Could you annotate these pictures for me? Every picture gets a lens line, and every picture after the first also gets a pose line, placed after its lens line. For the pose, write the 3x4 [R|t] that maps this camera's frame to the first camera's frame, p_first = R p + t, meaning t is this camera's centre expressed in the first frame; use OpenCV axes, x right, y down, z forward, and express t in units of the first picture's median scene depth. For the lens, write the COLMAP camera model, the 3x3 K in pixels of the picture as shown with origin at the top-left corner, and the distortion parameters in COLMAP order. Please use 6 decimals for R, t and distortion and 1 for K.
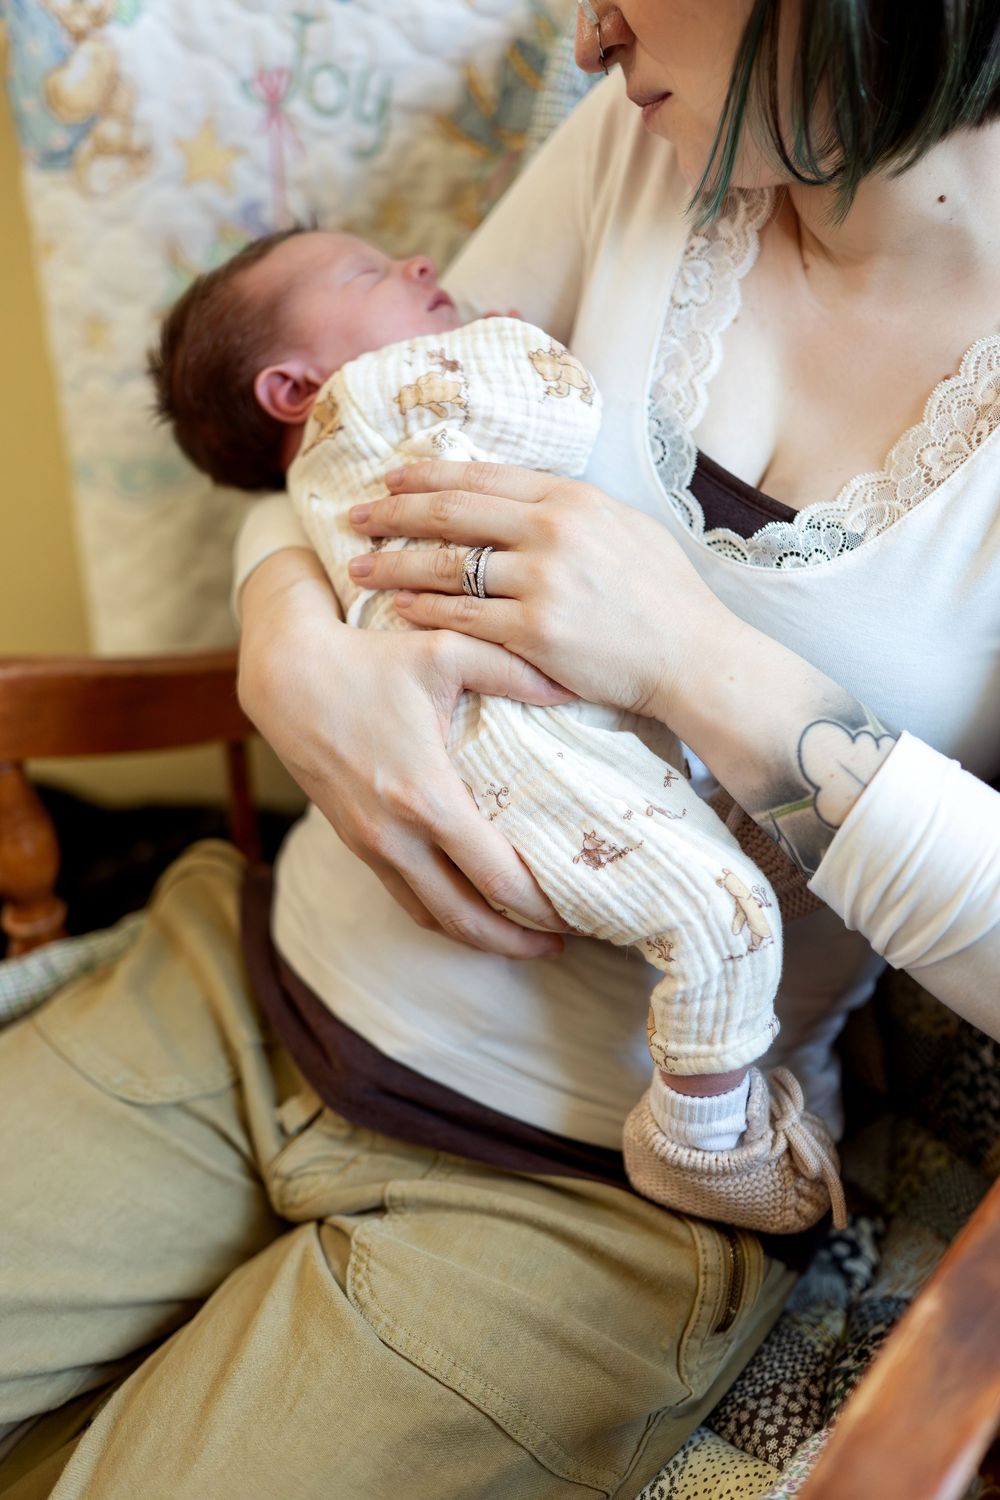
lens RADIAL K [[1403.8, 0, 500.0], [0, 1403.8, 750.0], [0, 0, 1]] dist [-0.012430, 0.011564]
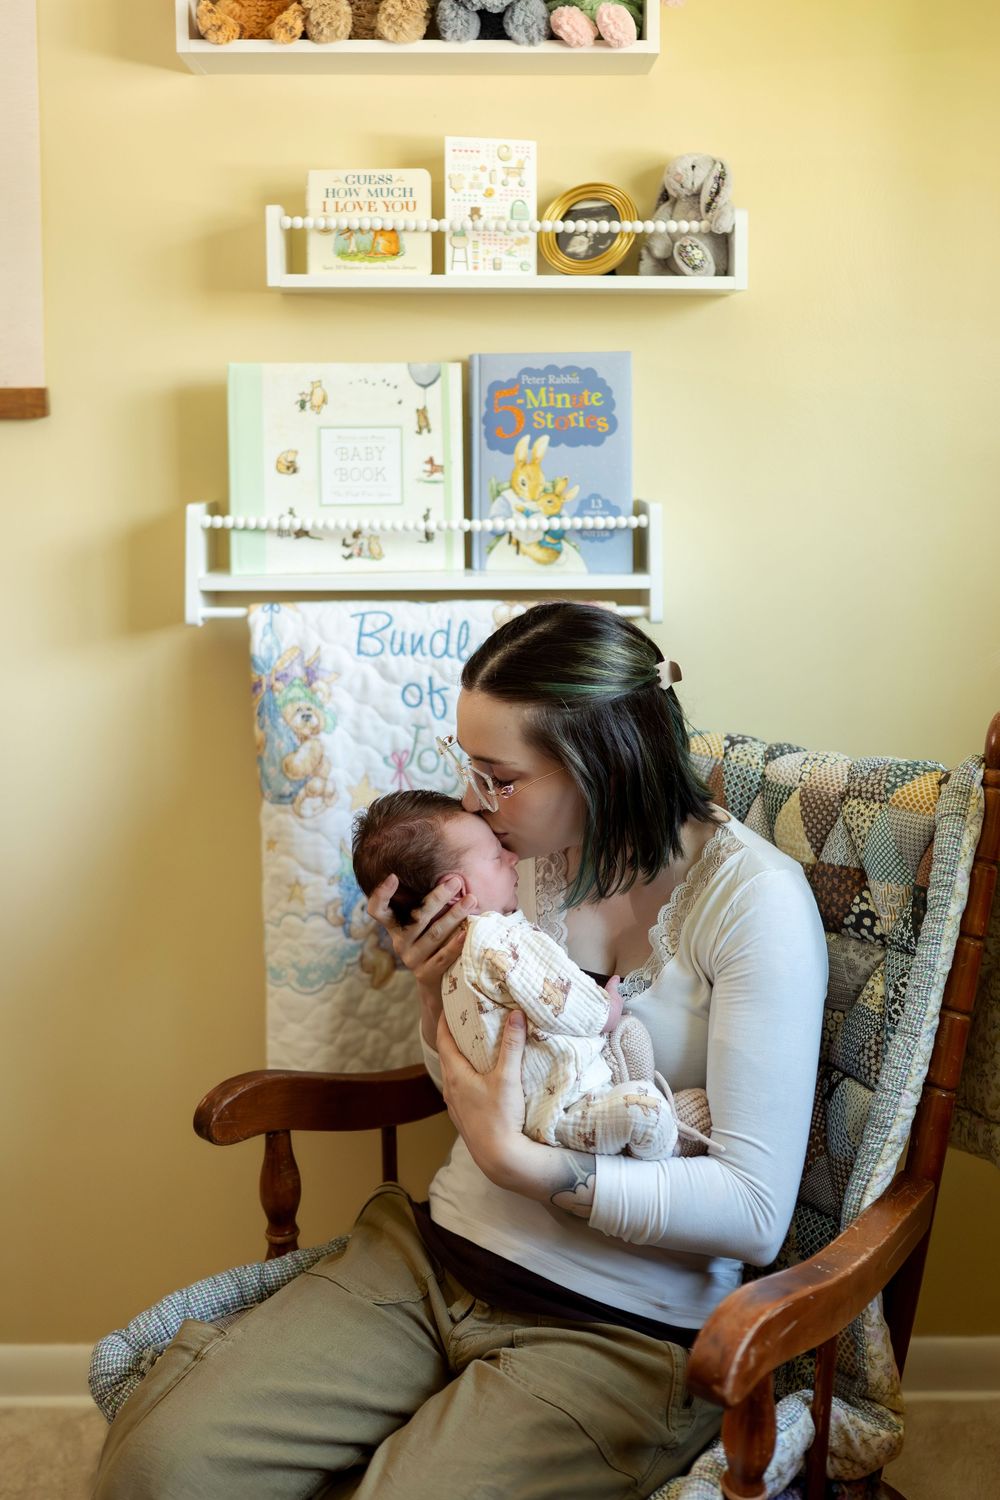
lens RADIAL K [[1696.8, 0, 435.3], [0, 1696.8, 424.7], [0, 0, 1]] dist [-0.003000, 0.006479]
pose [[0.999689, -0.006768, 0.023987, -0.172910], [0.017939, 0.863525, -0.503986, 0.297606], [-0.017303, 0.504260, 0.863378, -1.236910]]
